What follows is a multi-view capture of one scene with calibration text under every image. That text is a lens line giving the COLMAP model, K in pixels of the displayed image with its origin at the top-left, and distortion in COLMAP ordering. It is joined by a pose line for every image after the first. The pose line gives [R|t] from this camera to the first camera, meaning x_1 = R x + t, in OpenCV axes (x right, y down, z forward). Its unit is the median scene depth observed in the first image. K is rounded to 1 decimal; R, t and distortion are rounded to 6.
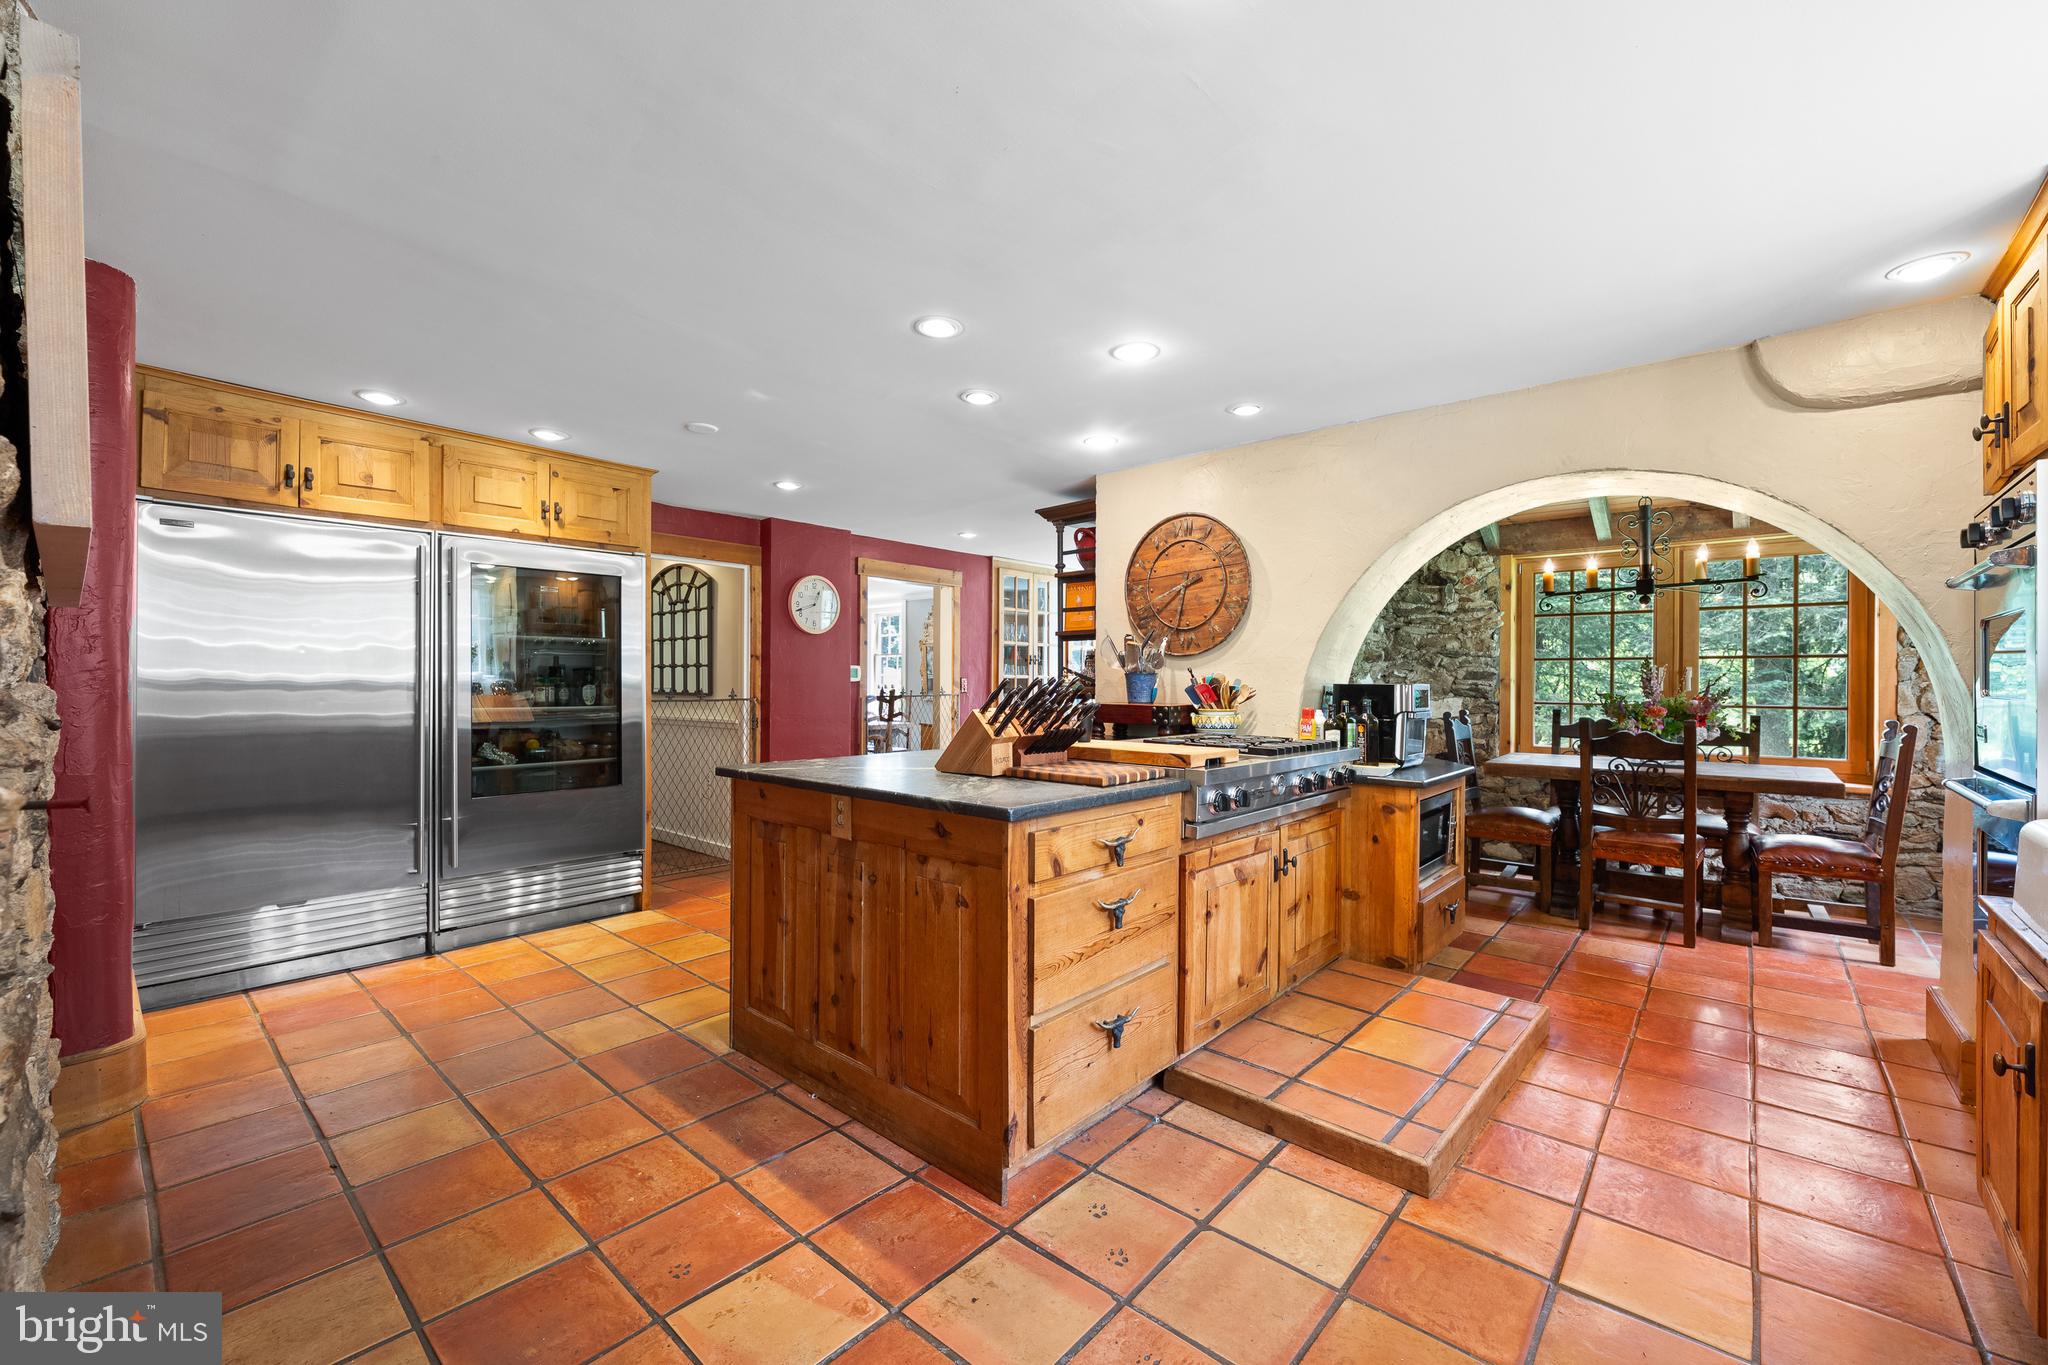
lens RADIAL K [[823.2, 0, 1023.6], [0, 823.2, 689.7], [0, 0, 1]] dist [-0.006112, 0.001165]
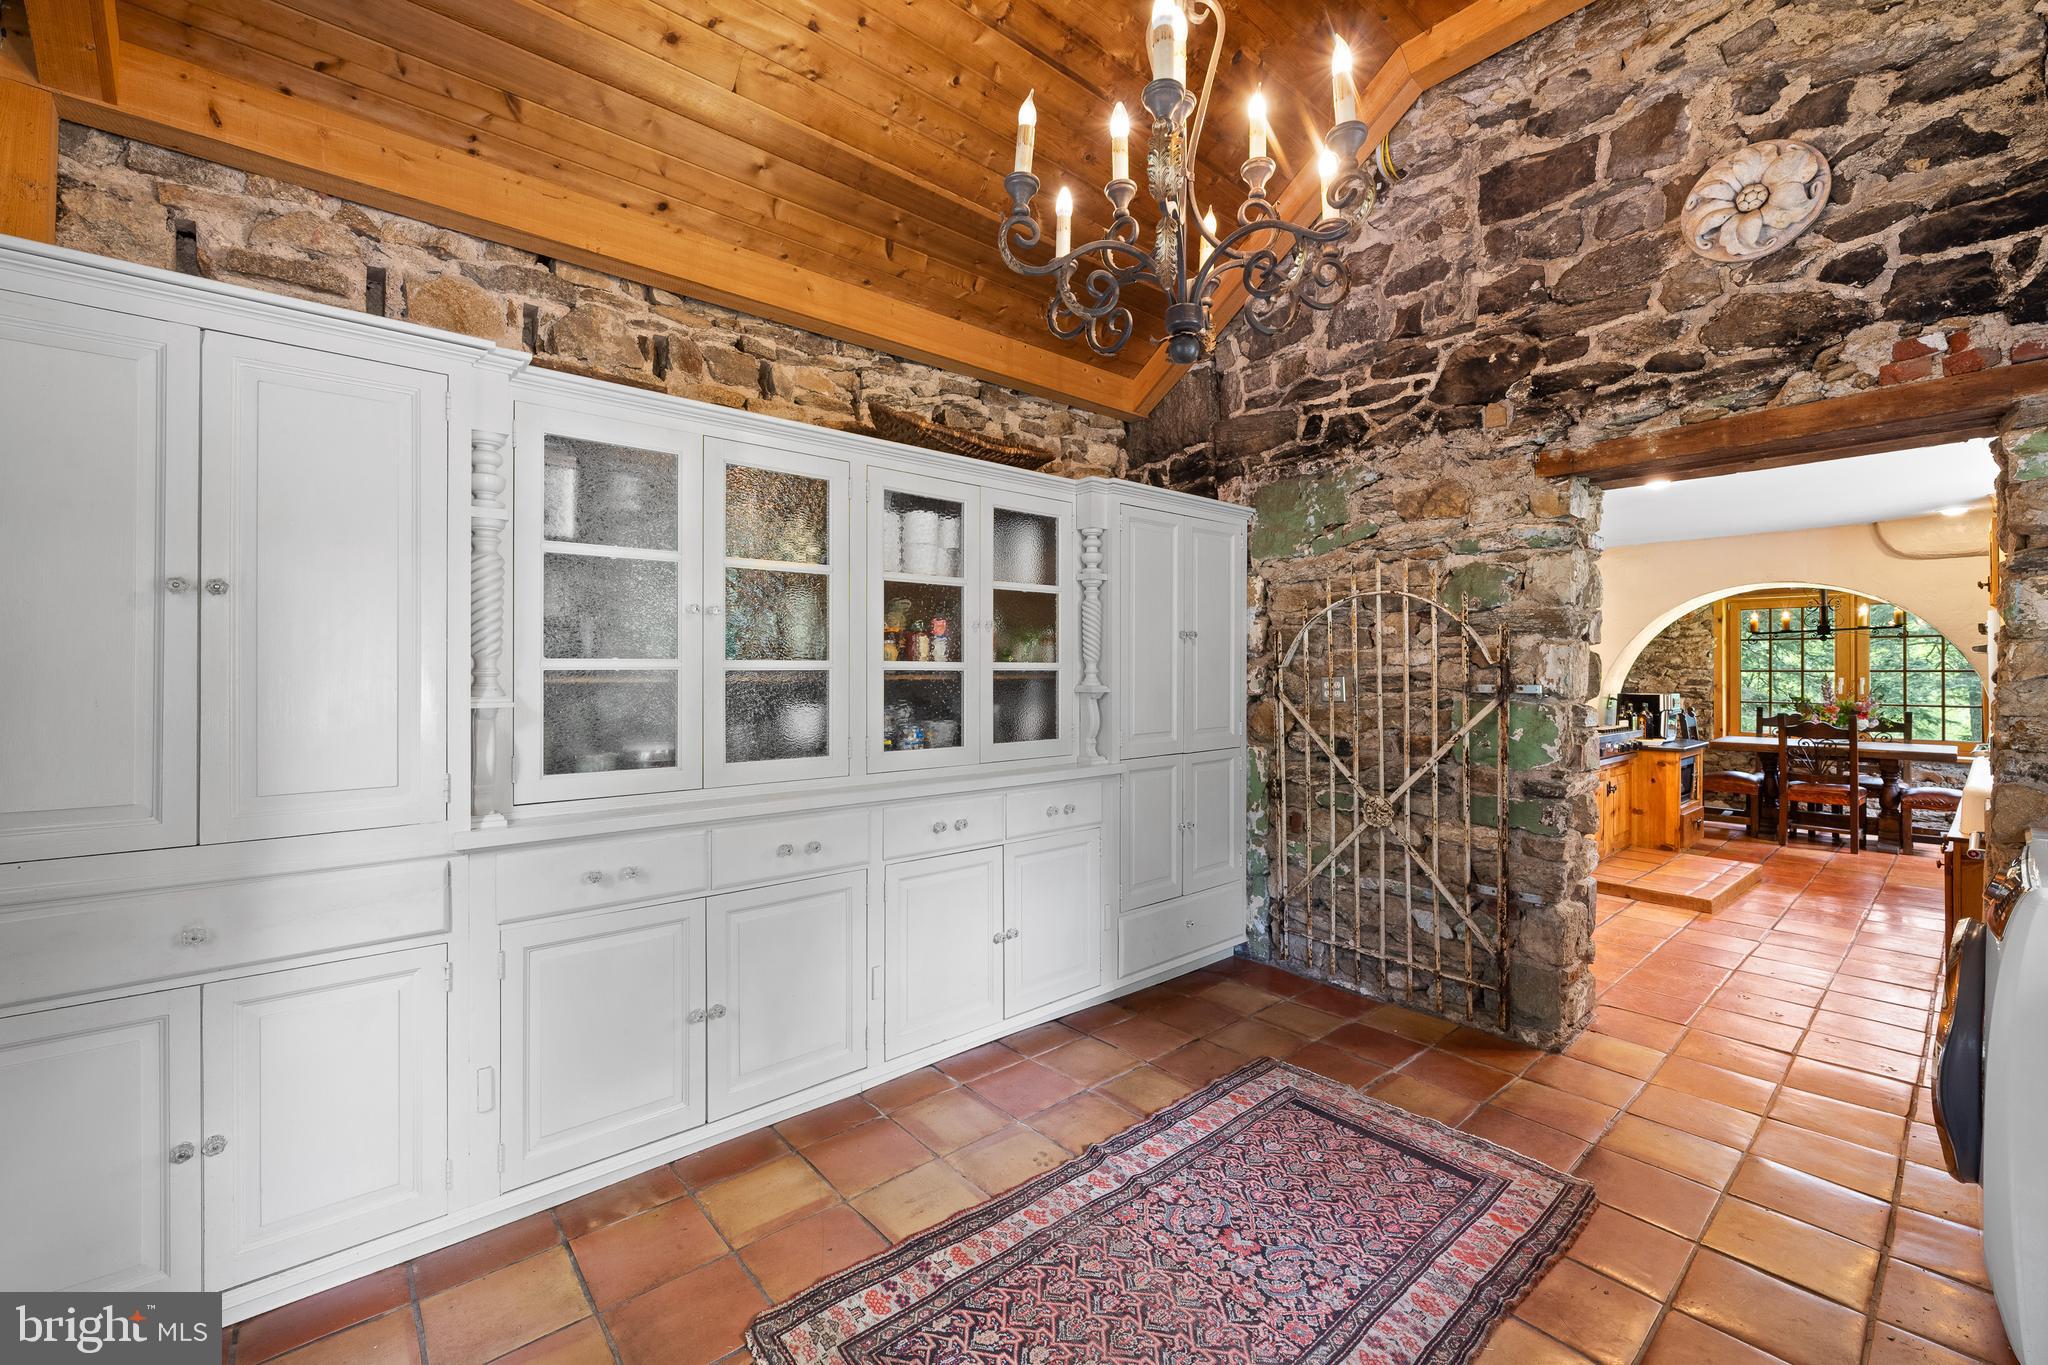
lens RADIAL K [[823.2, 0, 1026.4], [0, 823.2, 671.9], [0, 0, 1]] dist [-0.006112, 0.001165]
pose [[0.989657, -0.003925, -0.143397, -0.556247], [0.002806, 0.999964, -0.008005, -0.038728], [0.143423, 0.007520, 0.989633, -0.811401]]
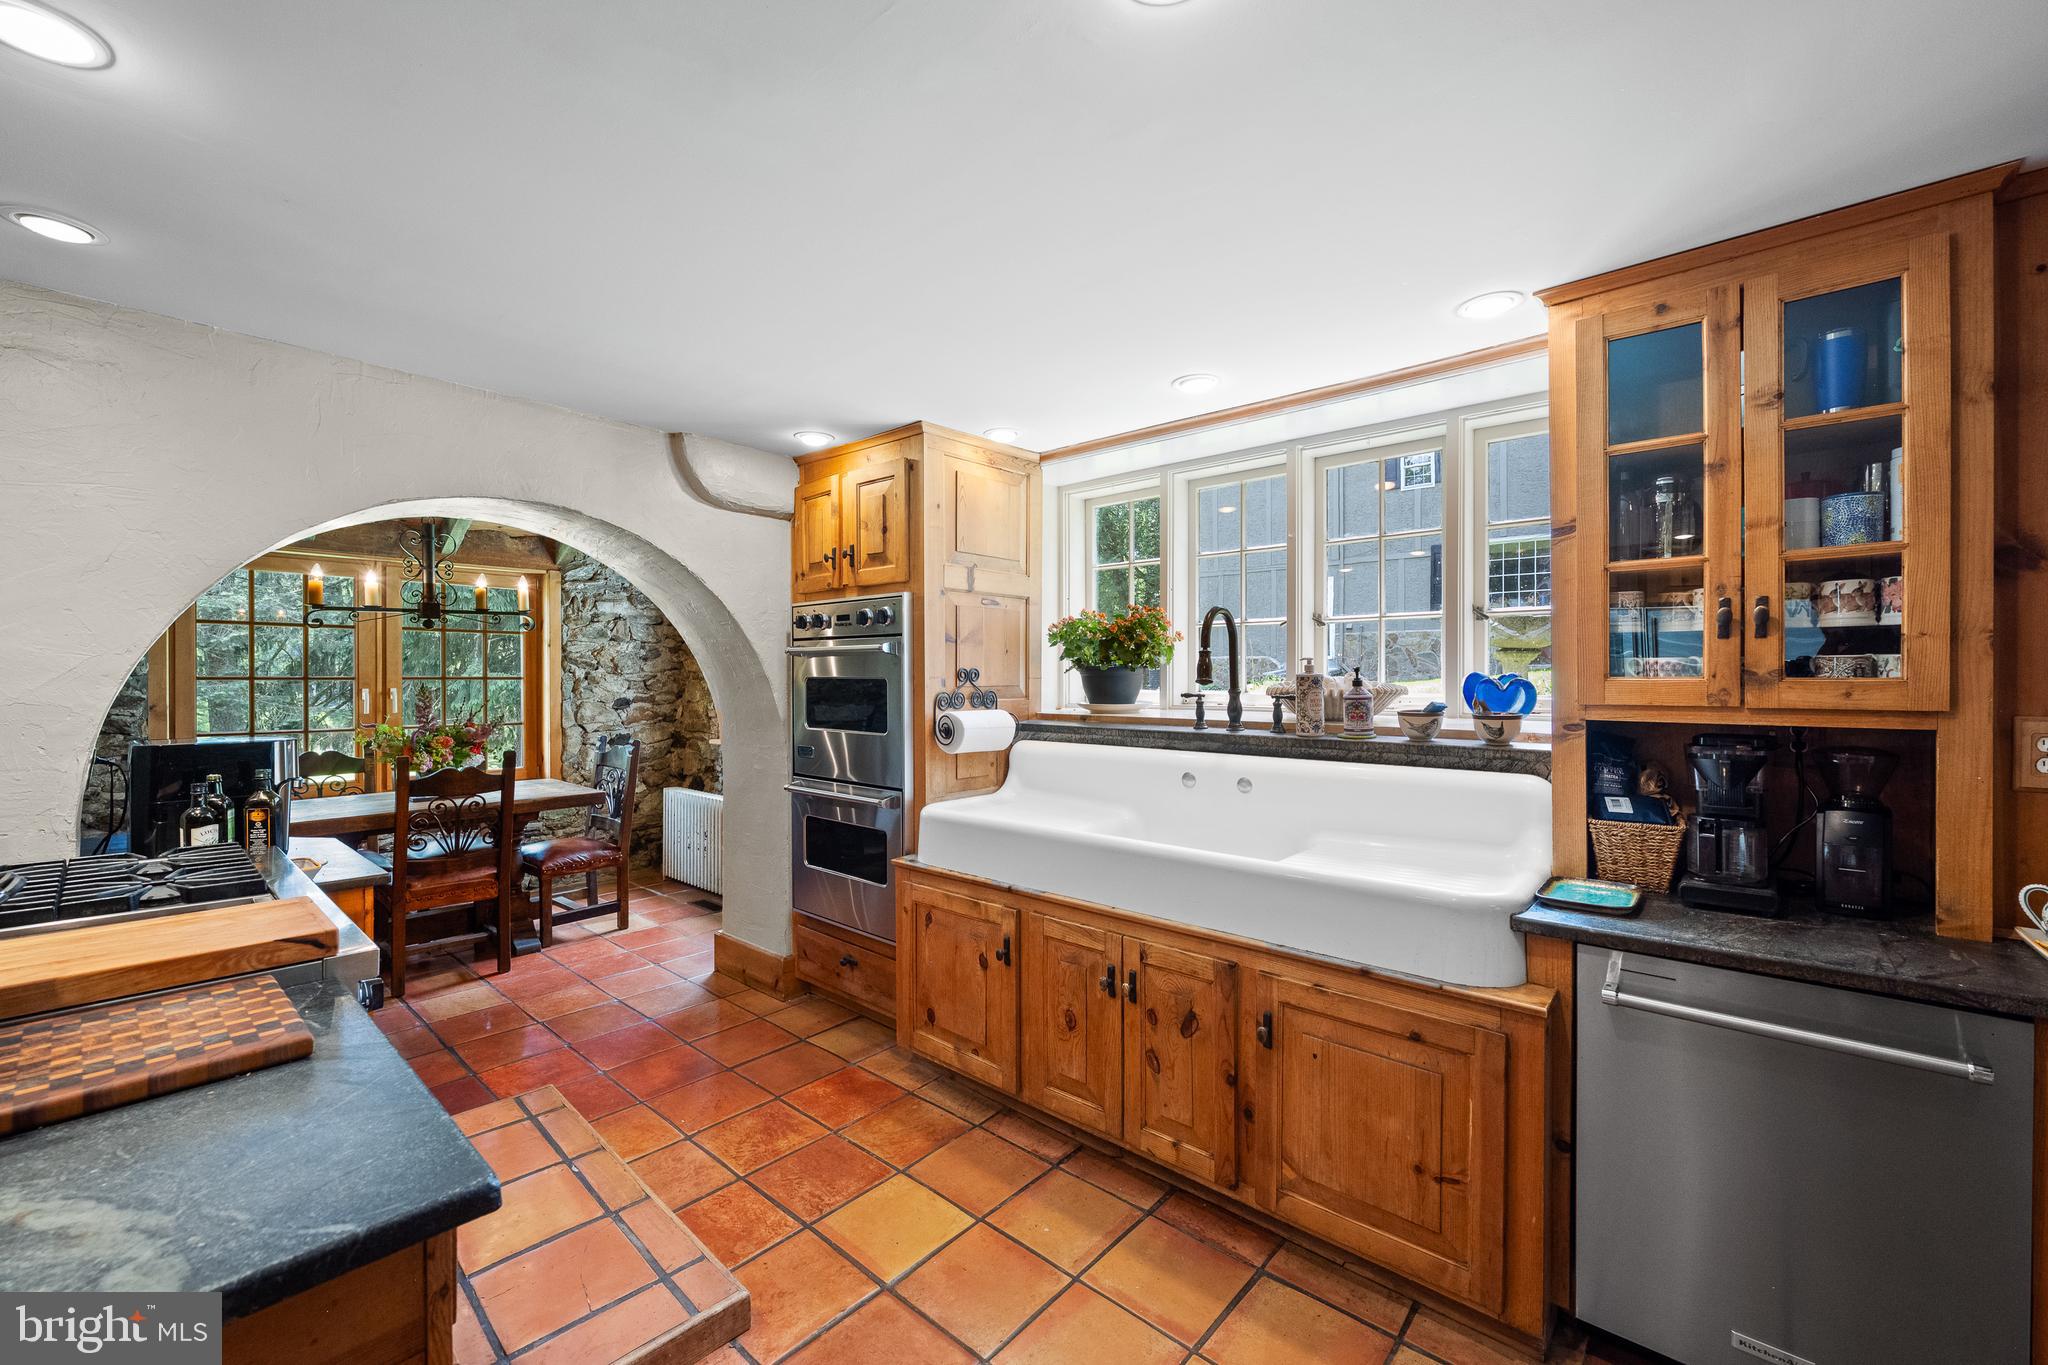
lens RADIAL K [[823.2, 0, 1027.9], [0, 823.2, 690.2], [0, 0, 1]] dist [-0.006112, 0.001165]
pose [[-0.001345, -0.019137, 0.999816, -0.192702], [0.009771, 0.999769, 0.019149, -0.047026], [-0.999951, 0.009795, -0.001158, 0.332648]]
